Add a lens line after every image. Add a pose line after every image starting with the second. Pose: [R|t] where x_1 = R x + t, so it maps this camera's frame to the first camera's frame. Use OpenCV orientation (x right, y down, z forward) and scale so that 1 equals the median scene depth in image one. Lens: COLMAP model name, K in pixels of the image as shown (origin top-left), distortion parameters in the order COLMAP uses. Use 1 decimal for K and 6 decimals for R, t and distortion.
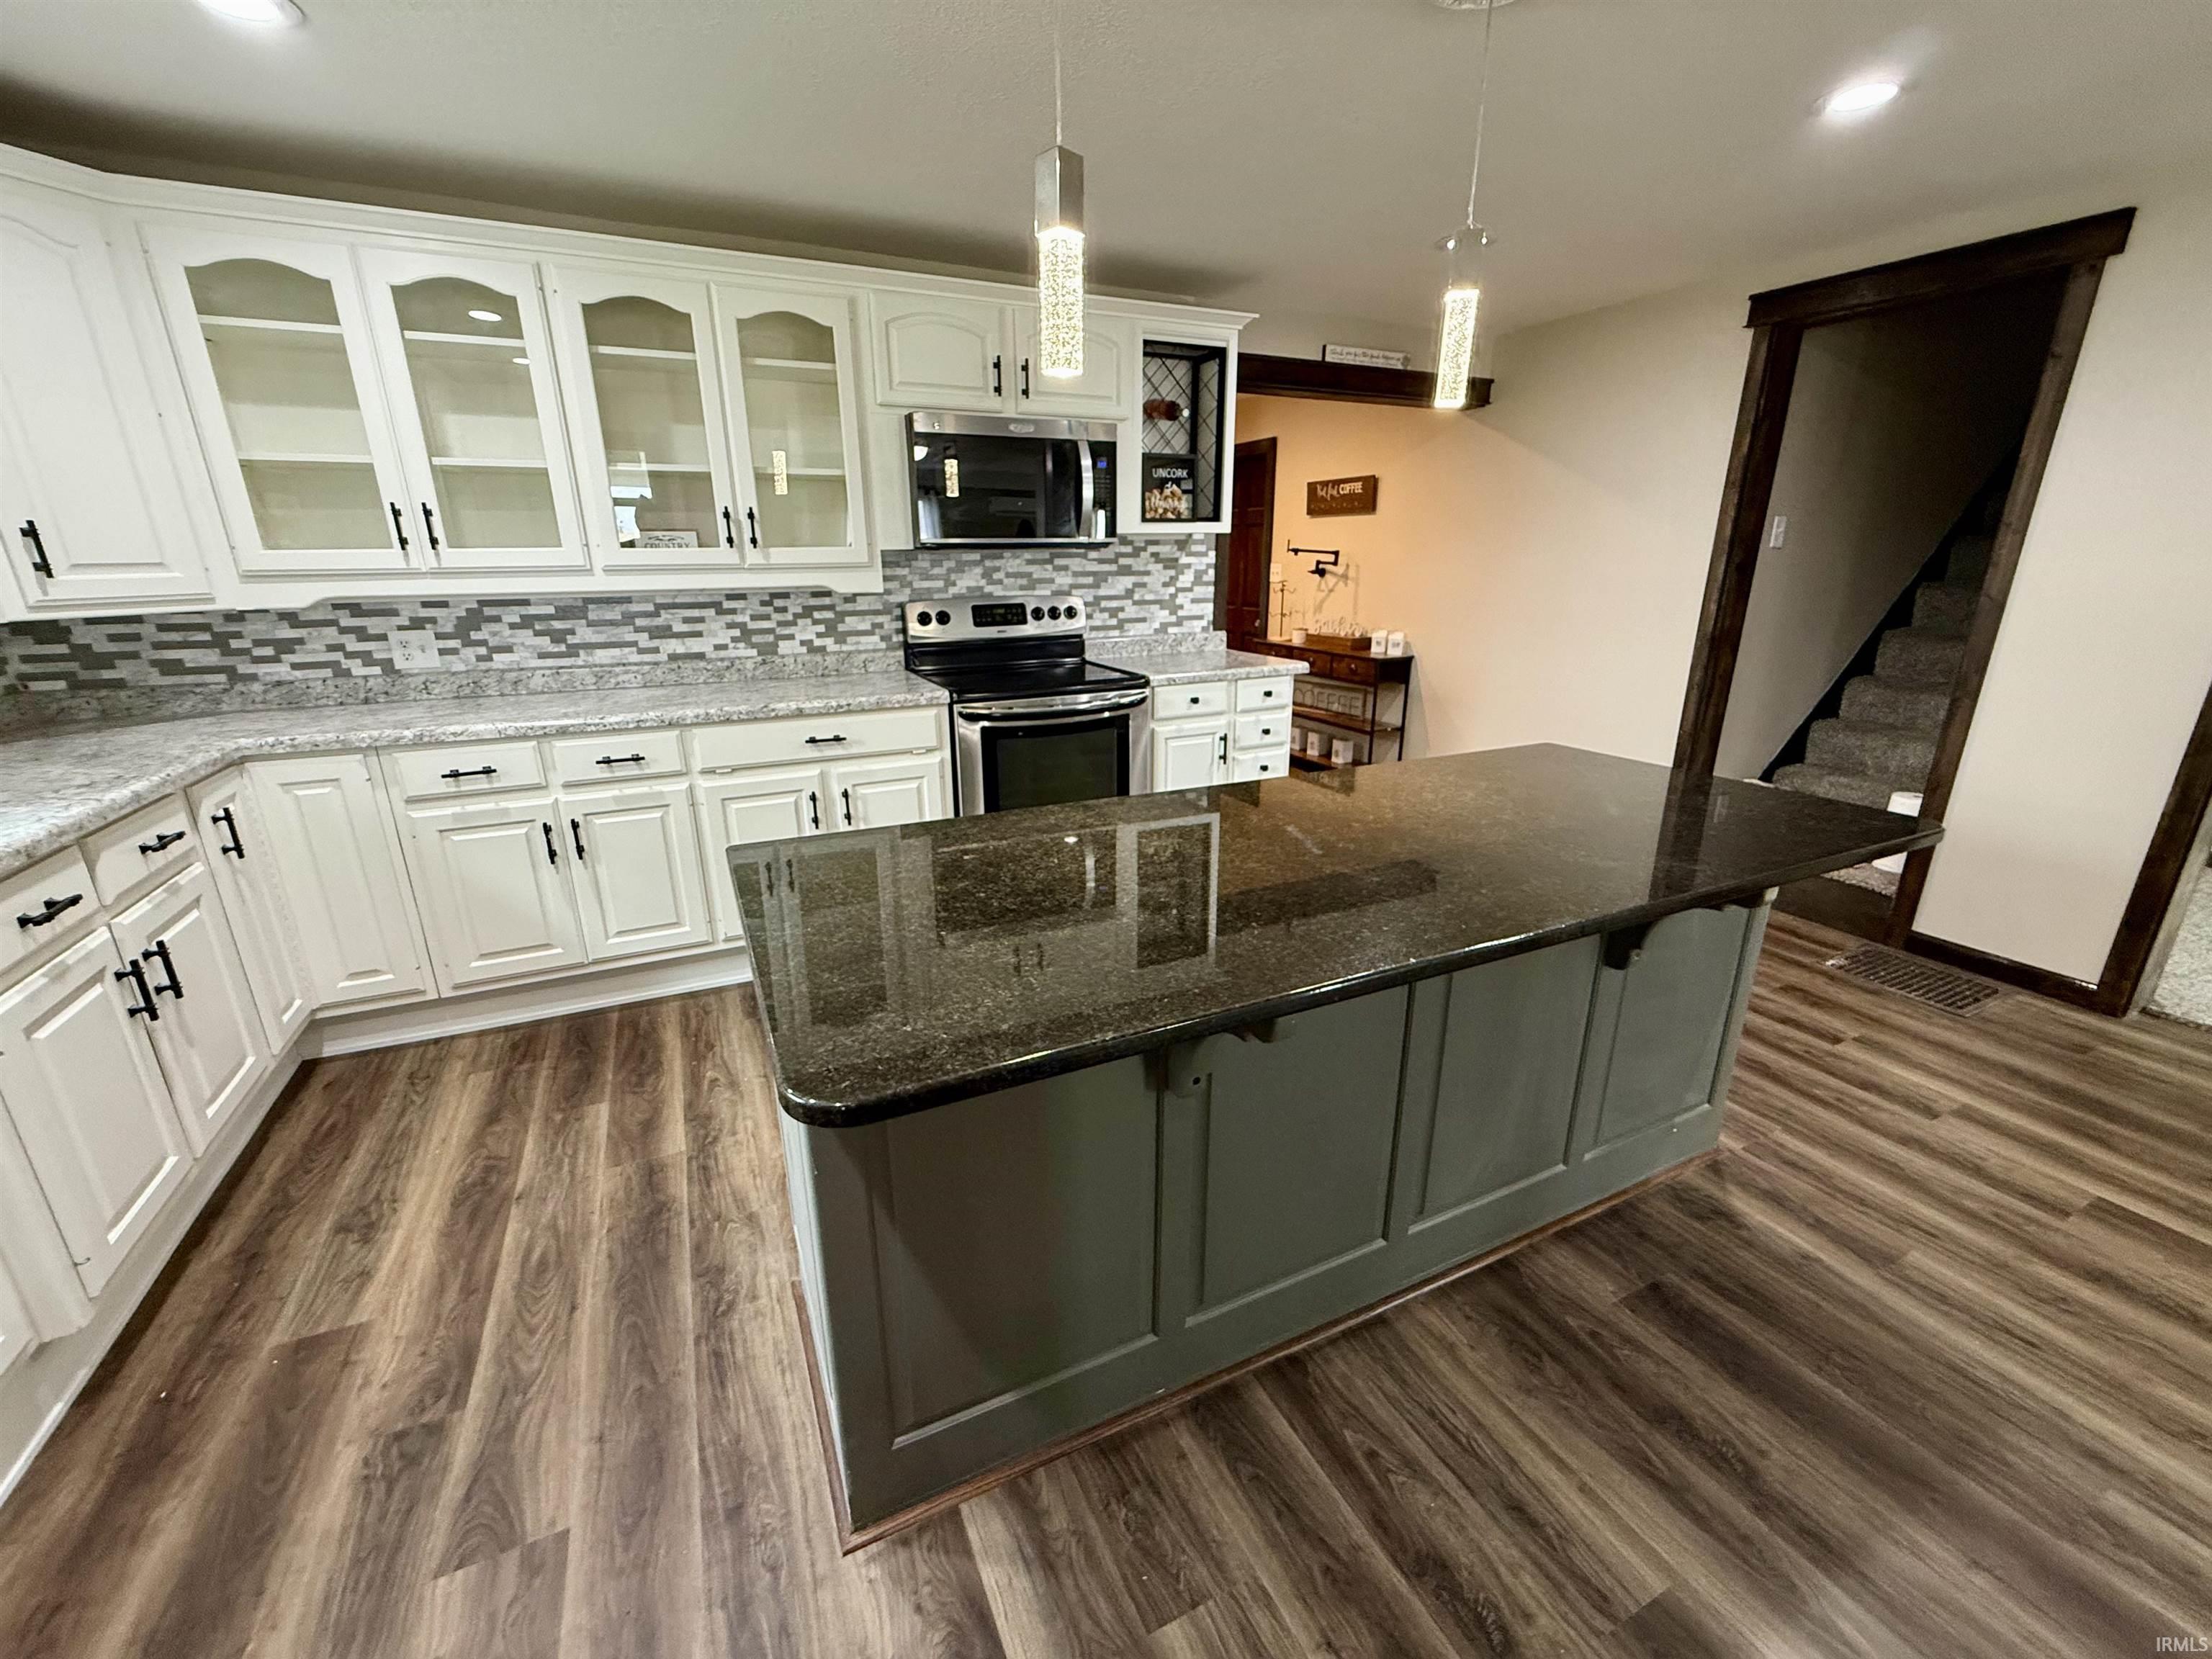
lens RADIAL K [[895.6, 0, 1105.0], [0, 895.6, 833.1], [0, 0, 1]] dist [0.000356, -0.000037]
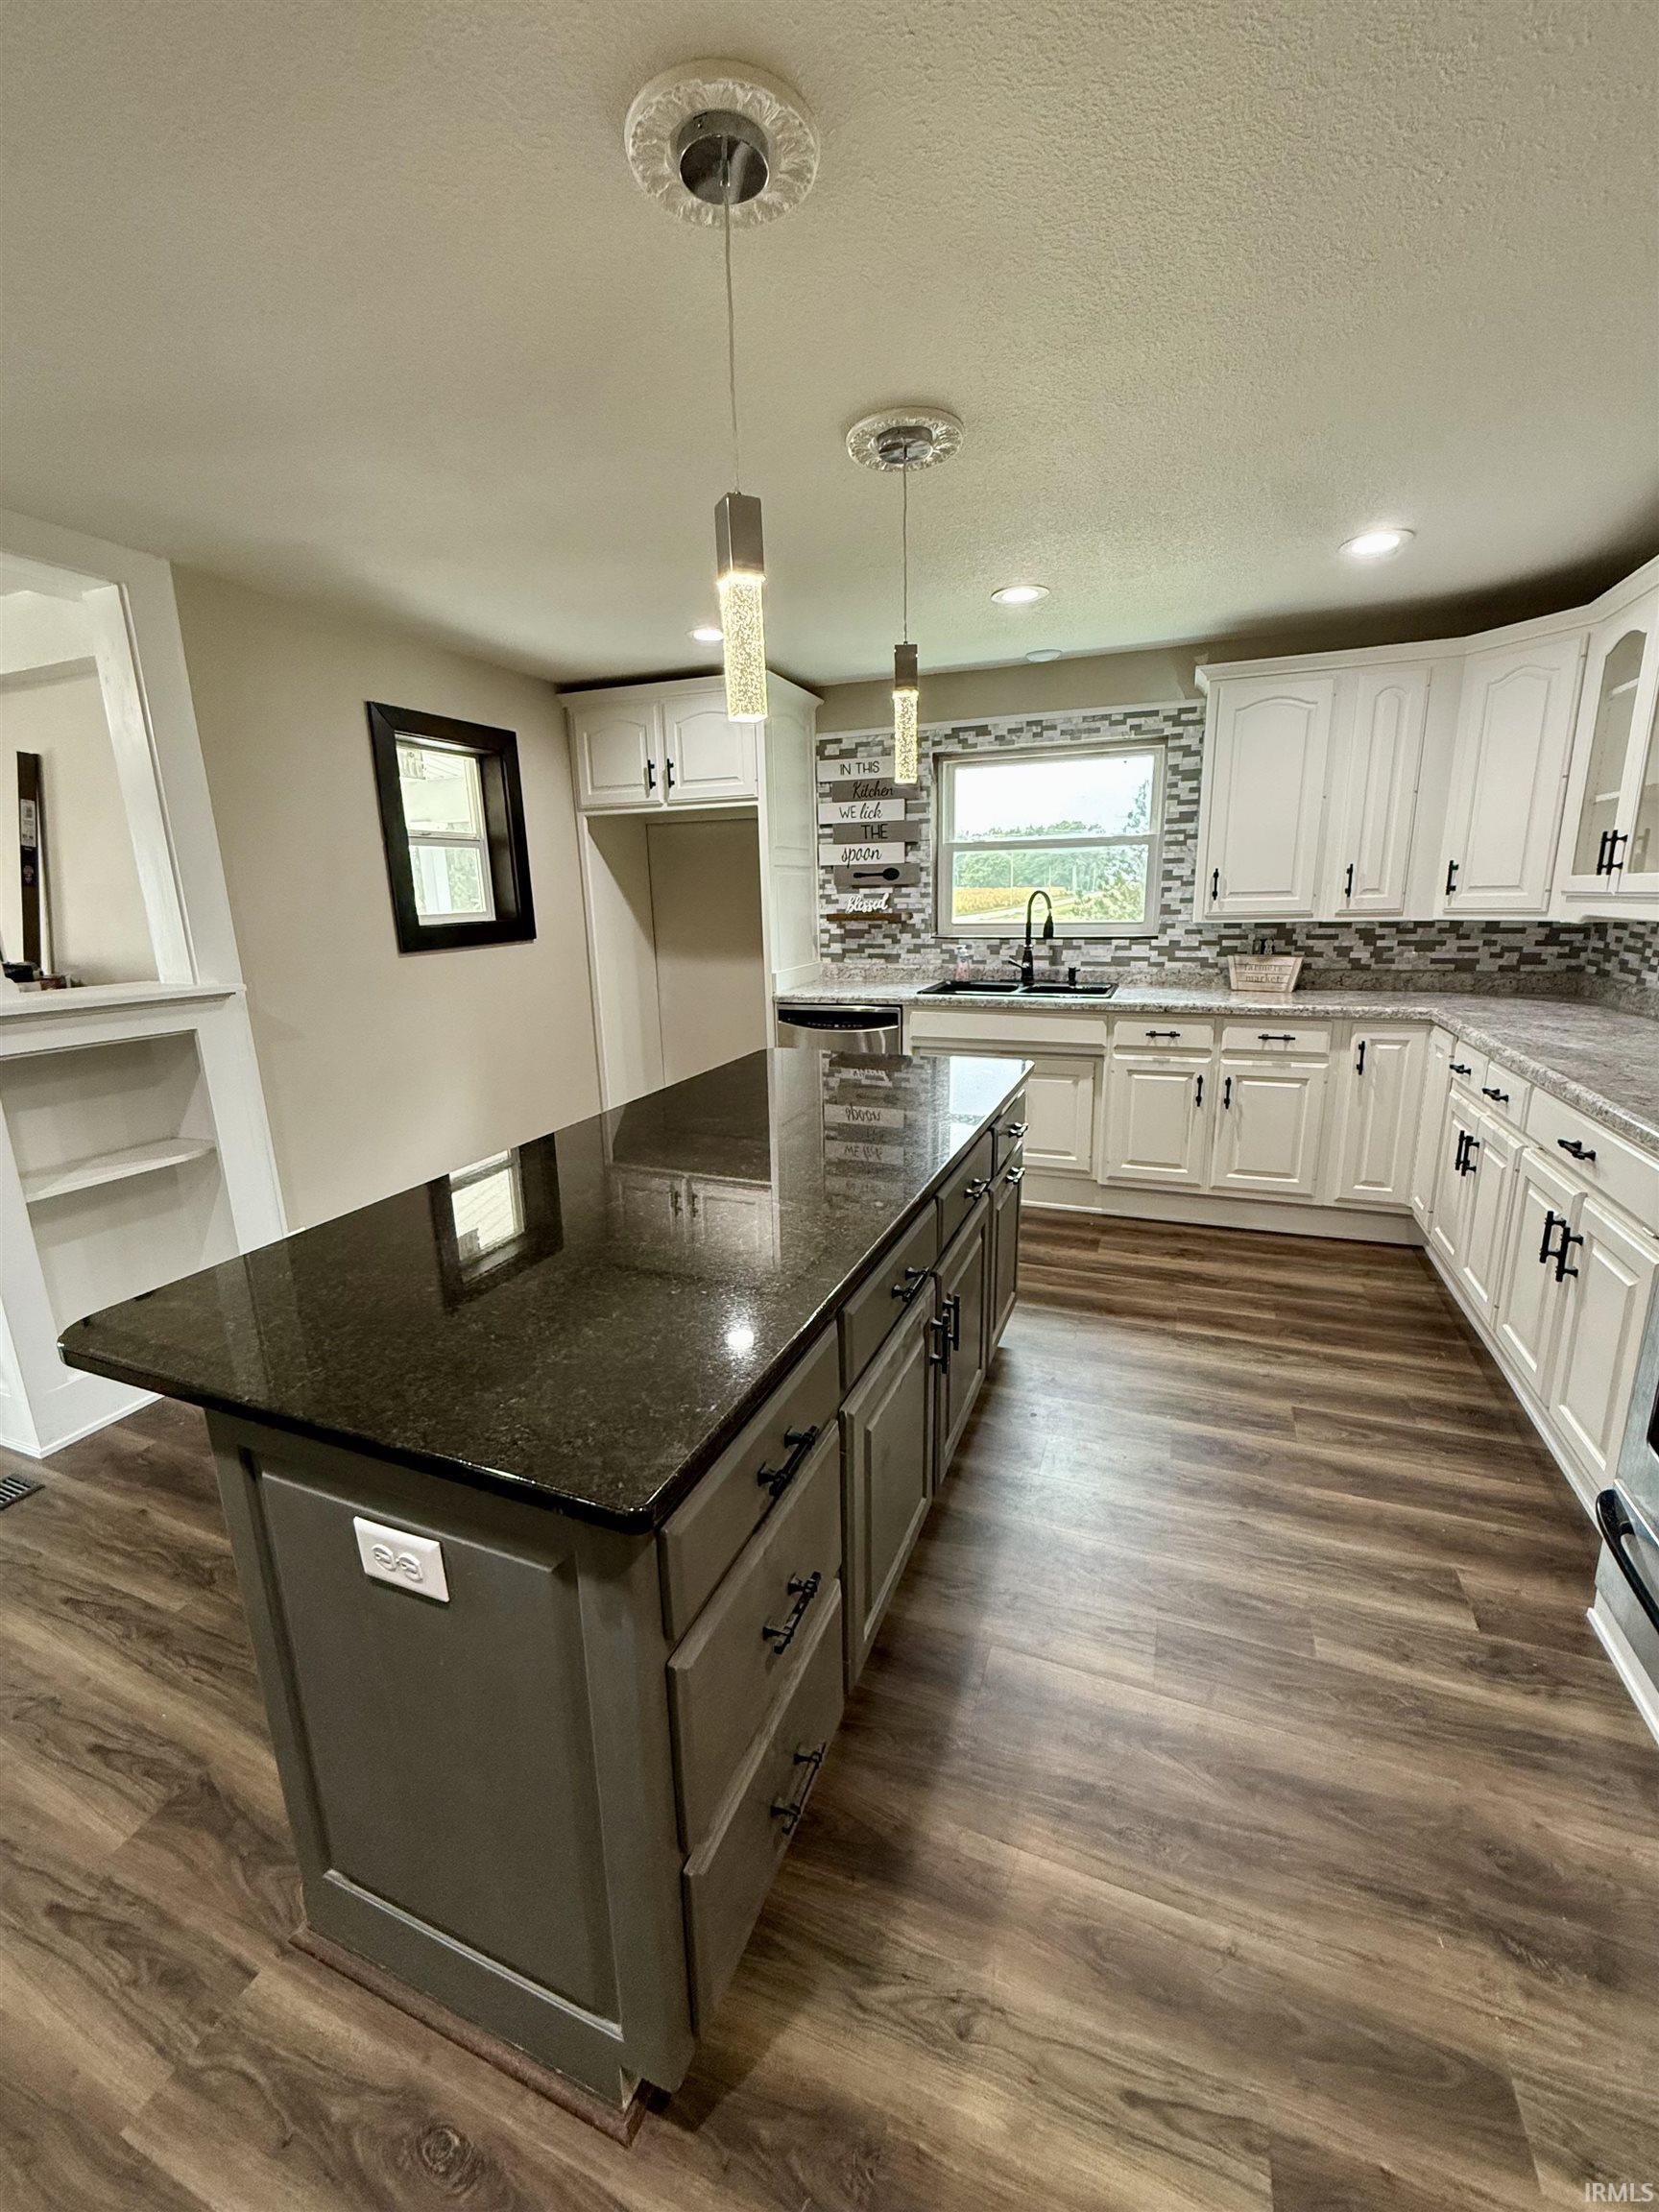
lens RADIAL K [[895.6, 0, 823.1], [0, 895.6, 1101.5], [0, 0, 1]] dist [0.000356, -0.000037]
pose [[-0.735453, 0.172696, -0.655198, 0.711835], [-0.179831, 0.882547, 0.434478, -0.416415], [0.653276, 0.437363, -0.618016, 1.304664]]
